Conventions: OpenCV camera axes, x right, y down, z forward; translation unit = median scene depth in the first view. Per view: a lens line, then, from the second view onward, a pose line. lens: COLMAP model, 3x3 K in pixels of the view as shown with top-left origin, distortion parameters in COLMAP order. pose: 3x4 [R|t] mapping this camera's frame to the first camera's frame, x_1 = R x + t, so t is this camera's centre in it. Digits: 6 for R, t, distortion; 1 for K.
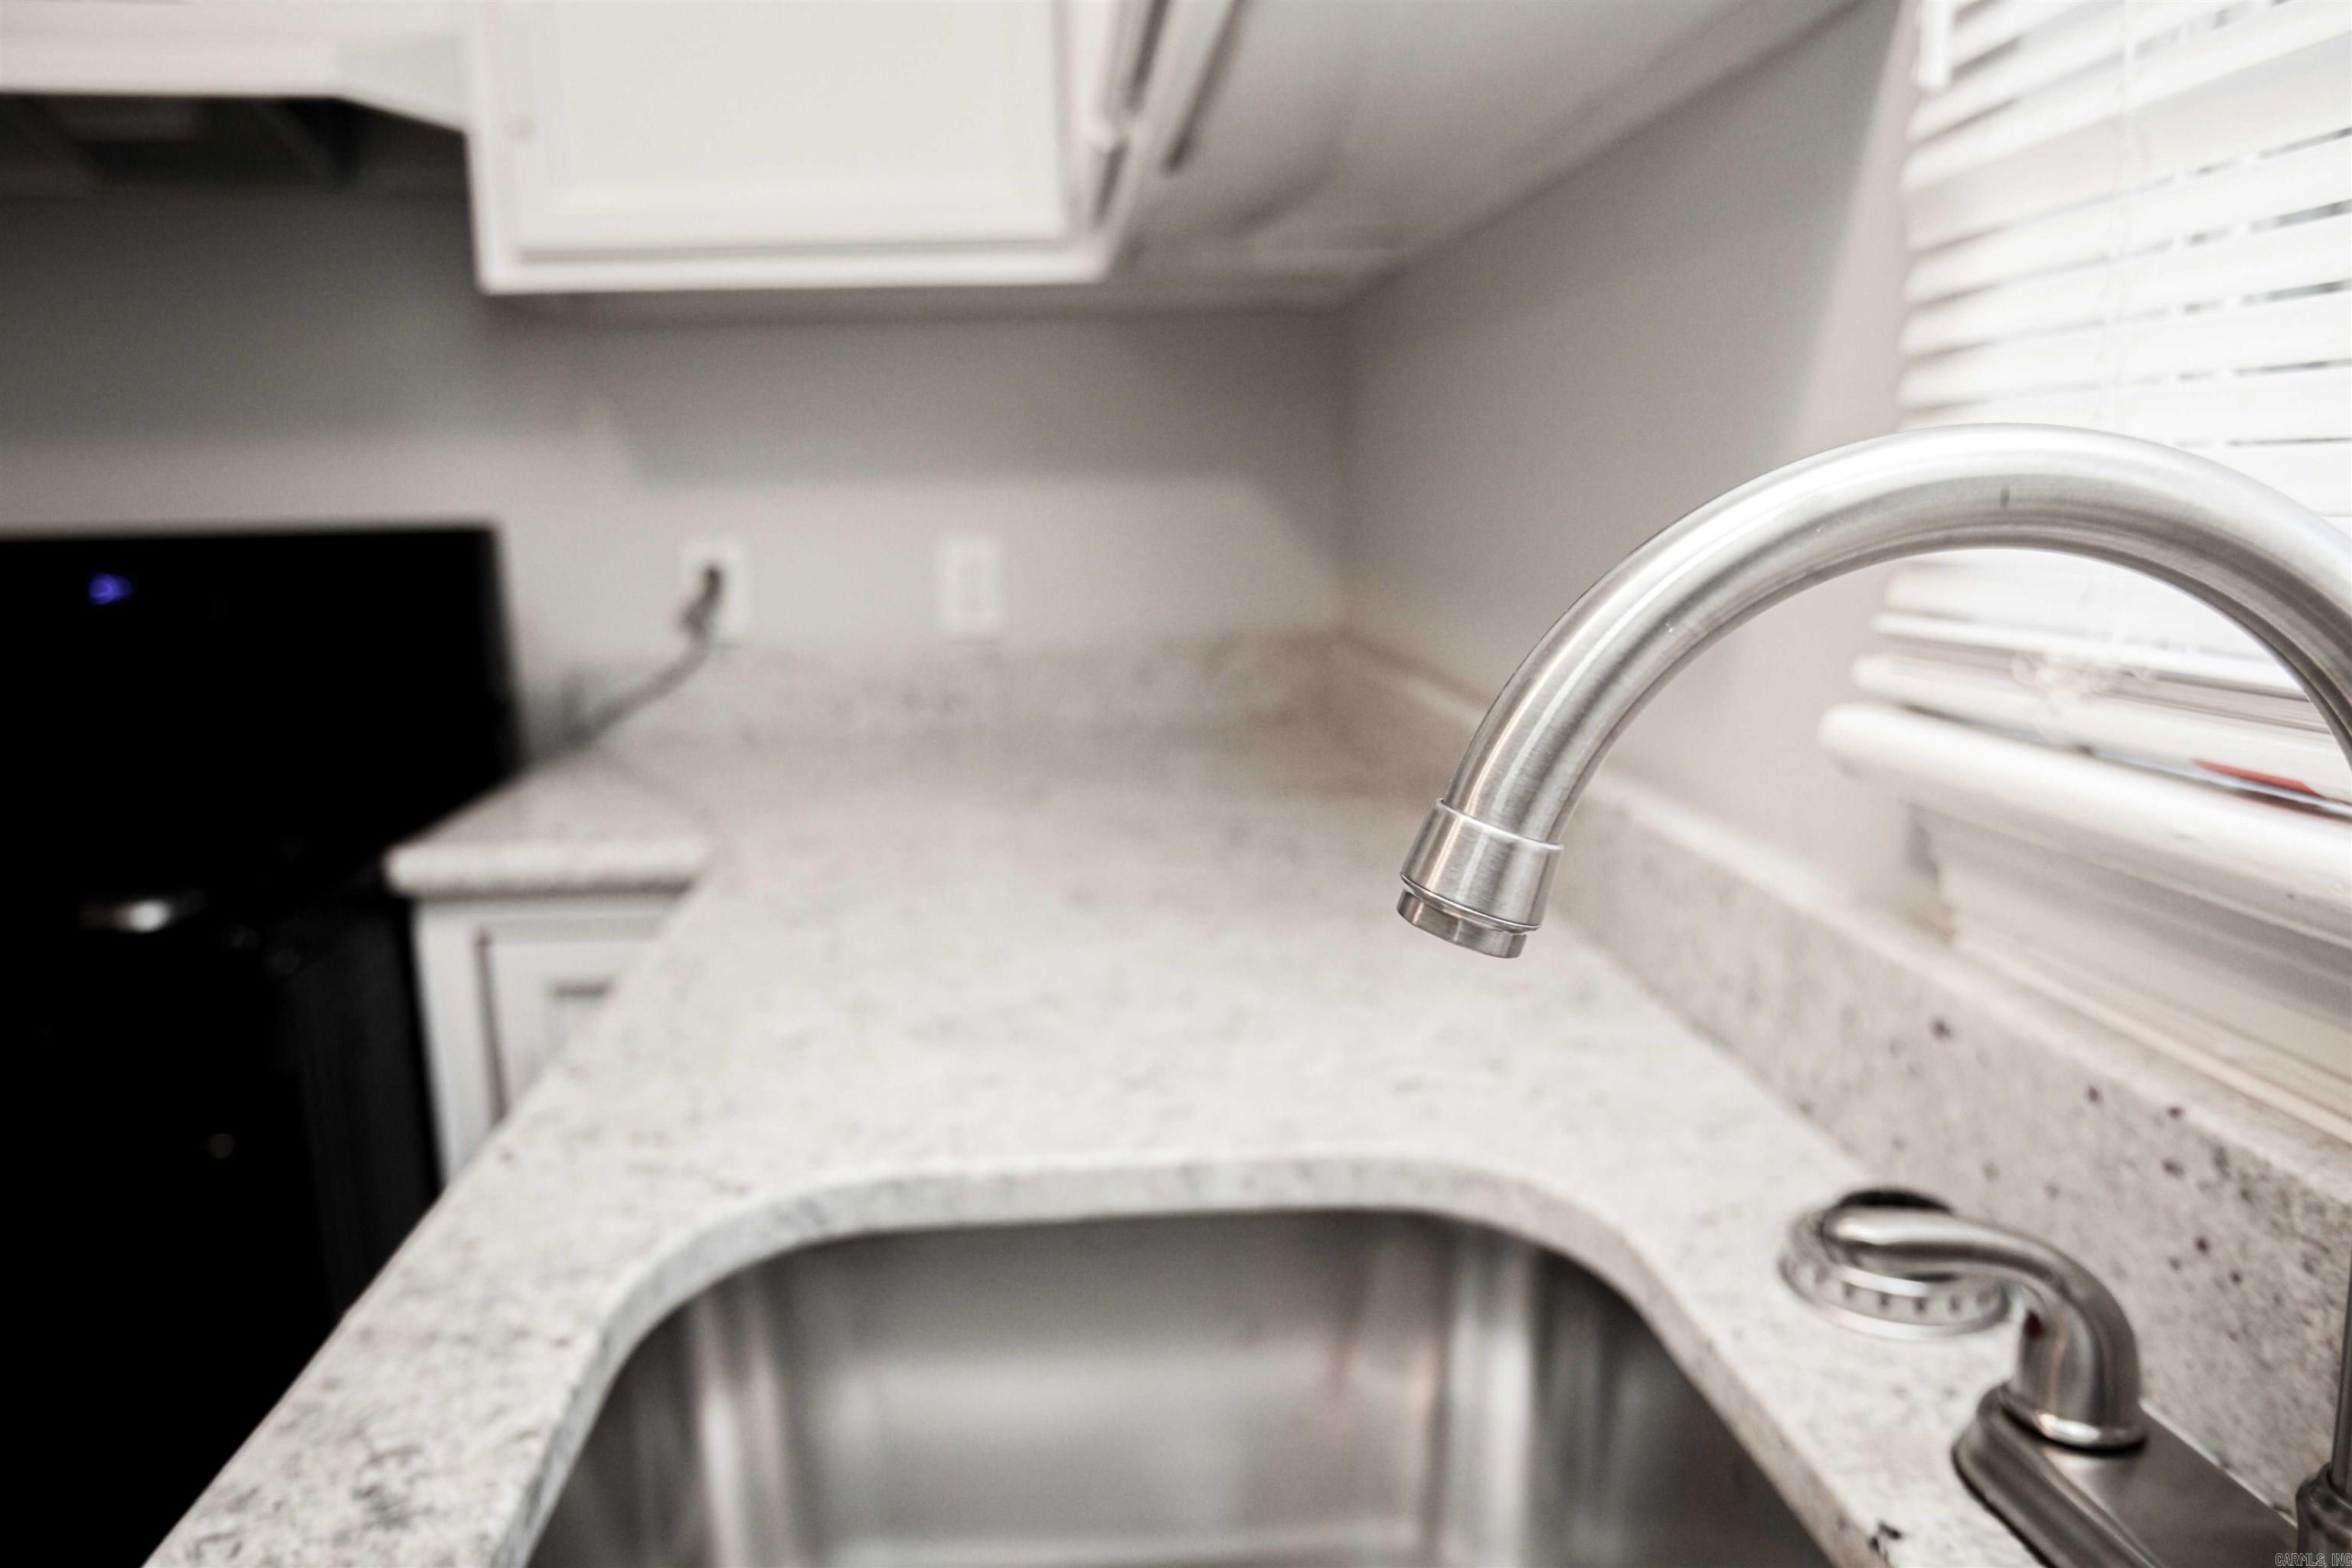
lens RADIAL K [[1619.7, 0, 1133.9], [0, 1619.7, 829.4], [0, 0, 1]] dist [0.000819, 0.000203]
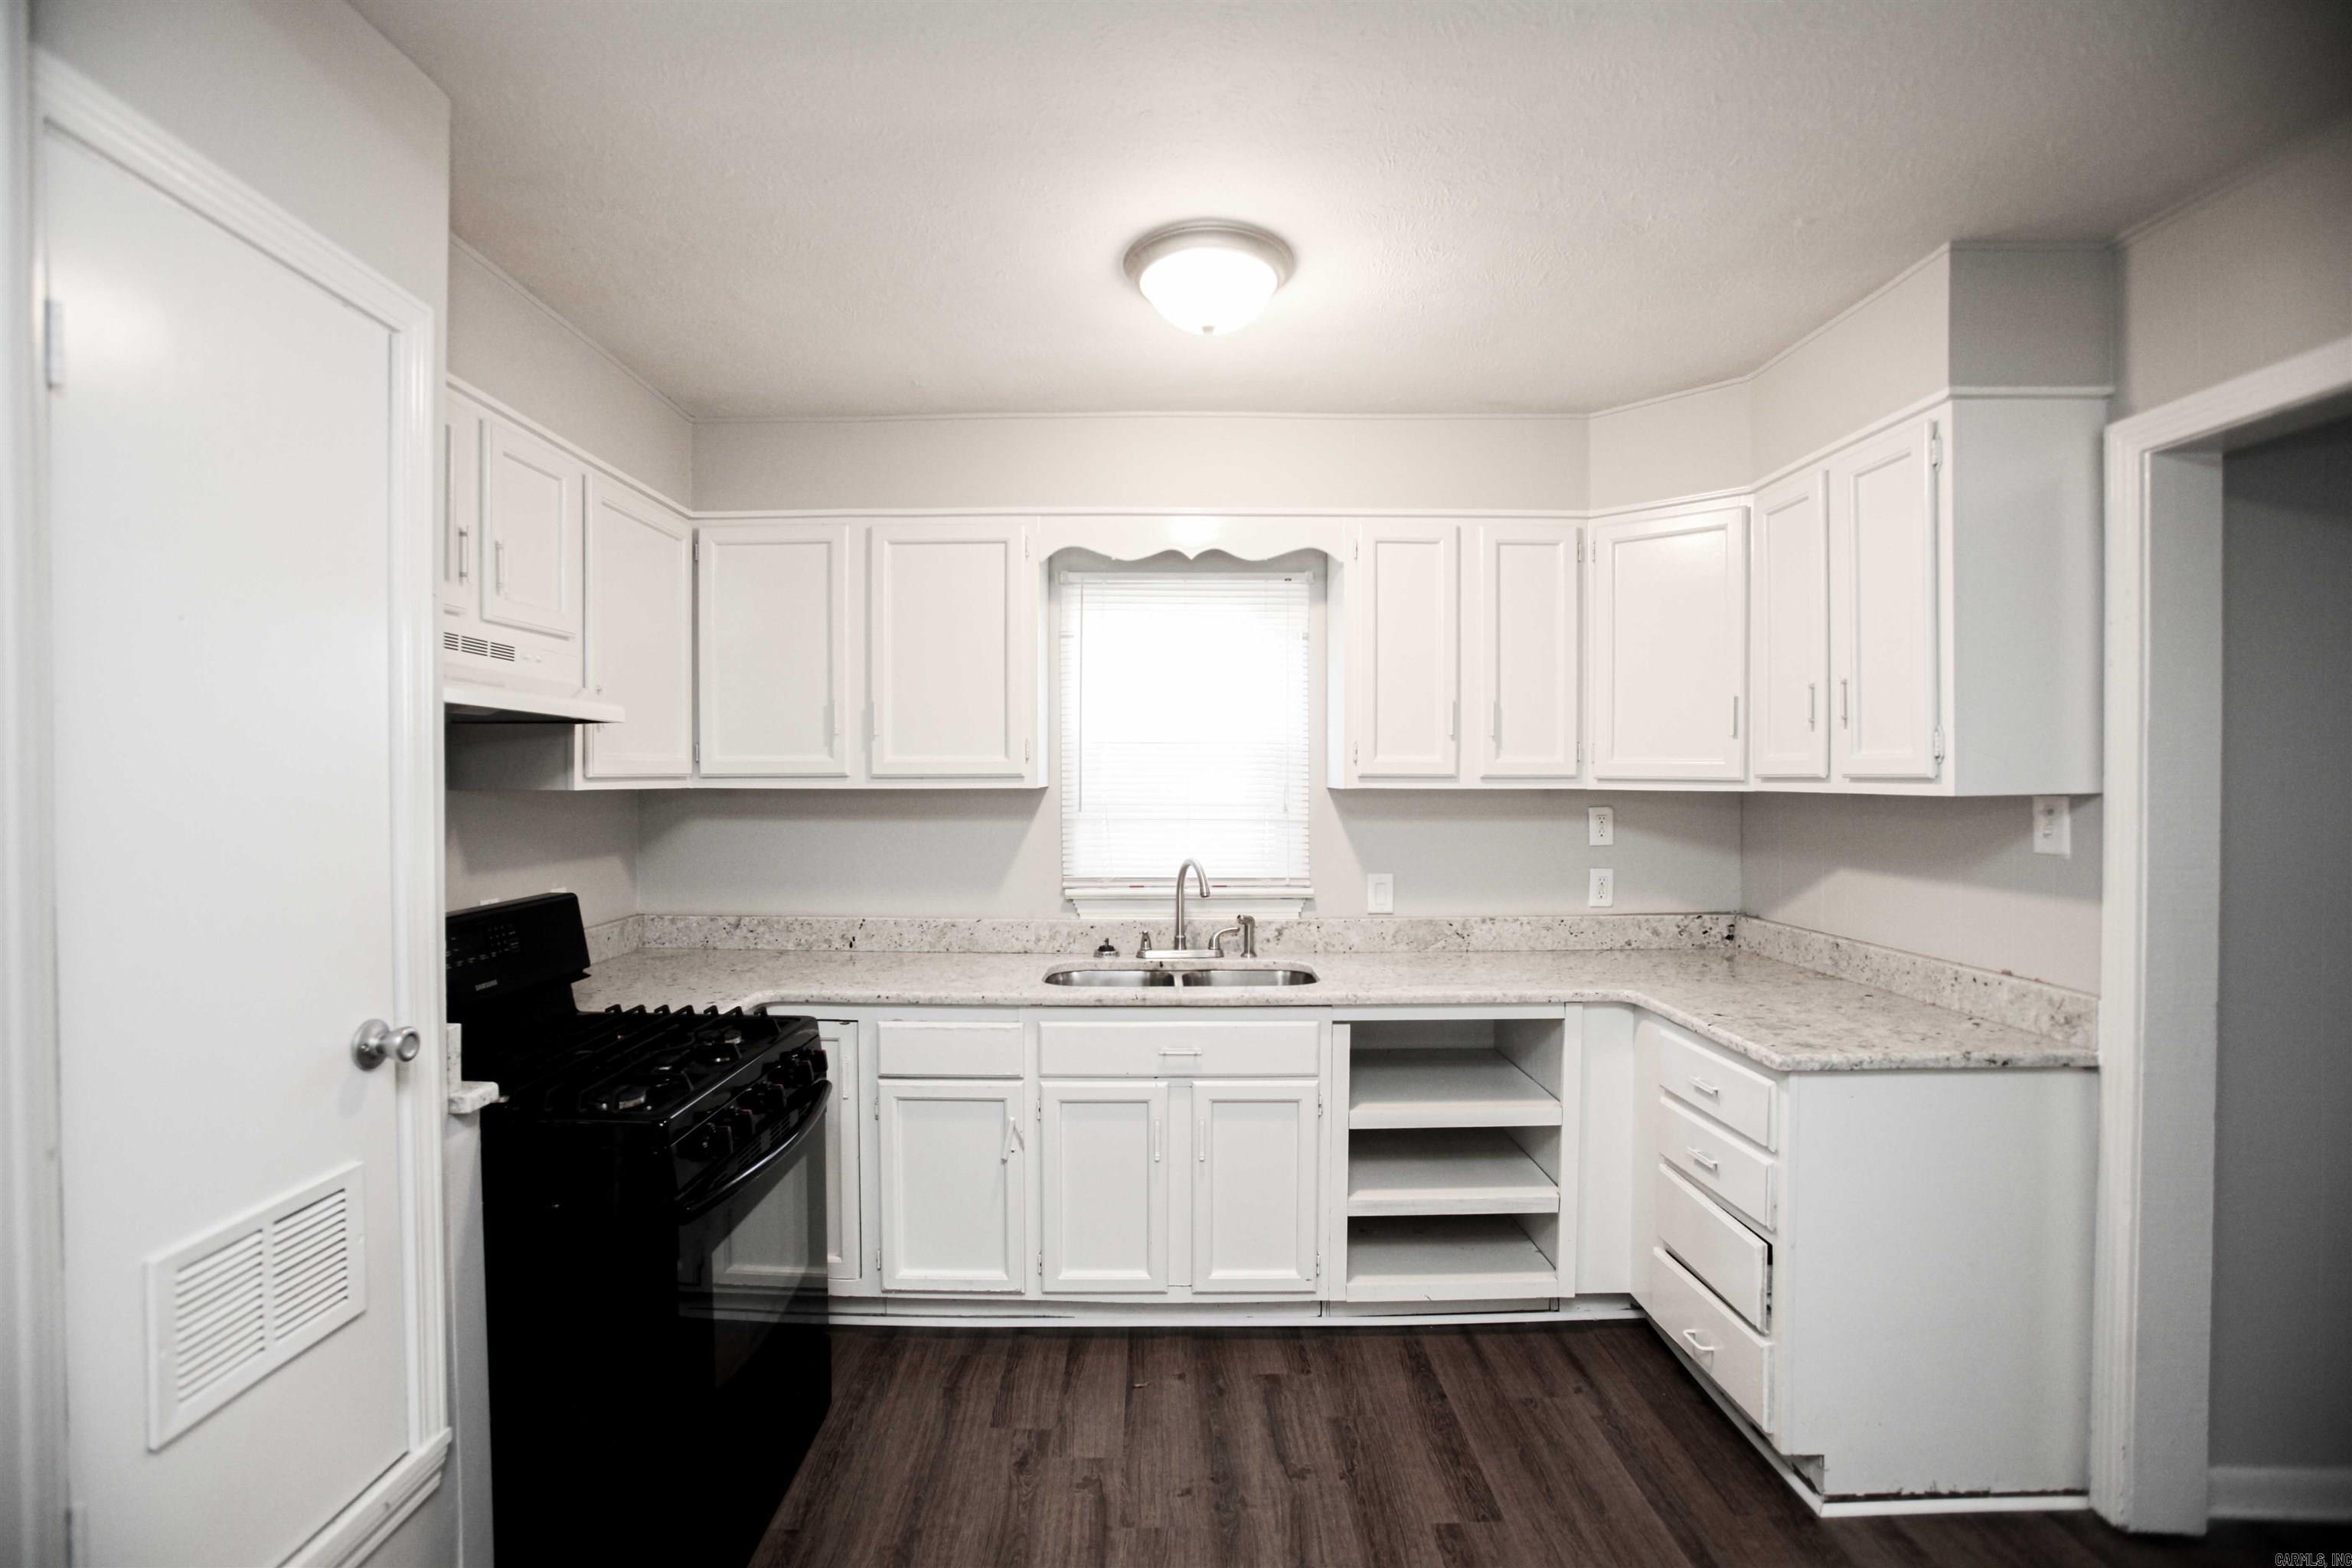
lens RADIAL K [[1101.6, 0, 1153.8], [0, 1101.6, 789.3], [0, 0, 1]] dist [-0.027084, 0.000582]
pose [[0.068790, 0.018501, 0.997460, -1.989907], [0.203864, 0.978469, -0.032209, -0.123164], [-0.976579, 0.205562, 0.063537, 0.098403]]
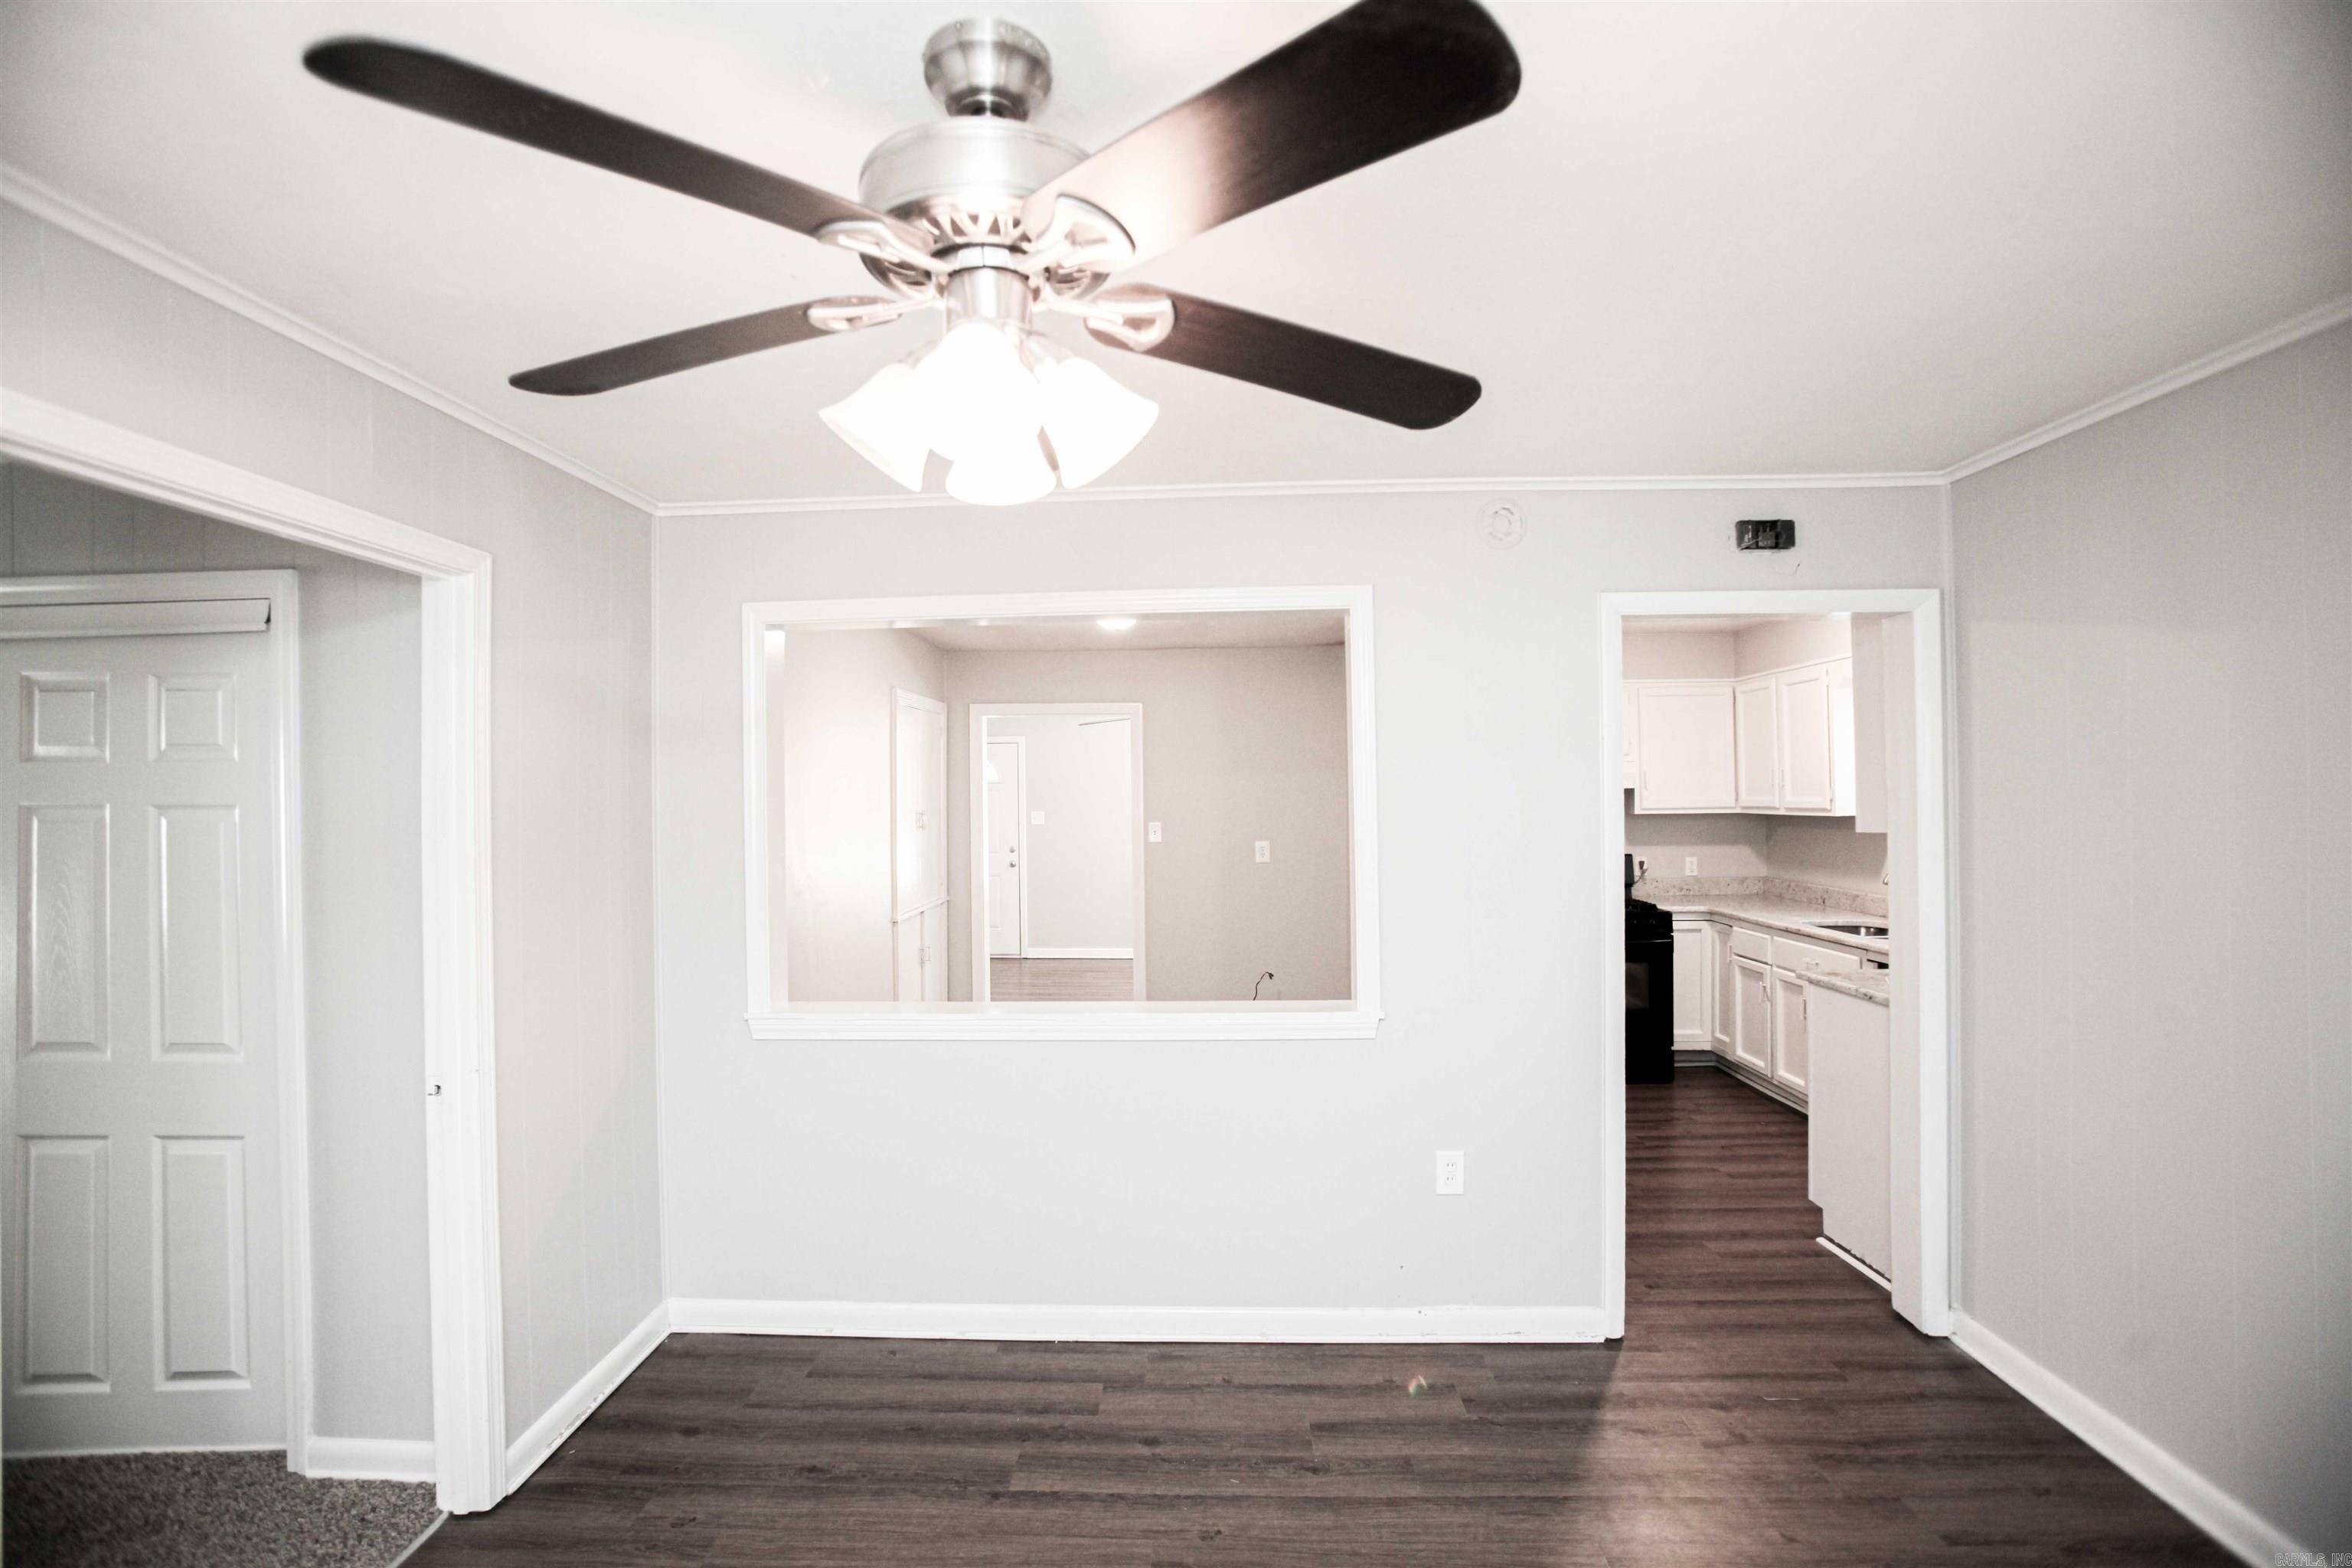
lens RADIAL K [[1124.8, 0, 1184.0], [0, 1124.8, 792.5], [0, 0, 1]] dist [0.001937, 0.000451]
pose [[0.996062, 0.016120, -0.087180, -1.745928], [-0.033889, 0.977886, -0.206373, 0.509968], [0.081925, 0.208515, 0.974582, -3.270067]]
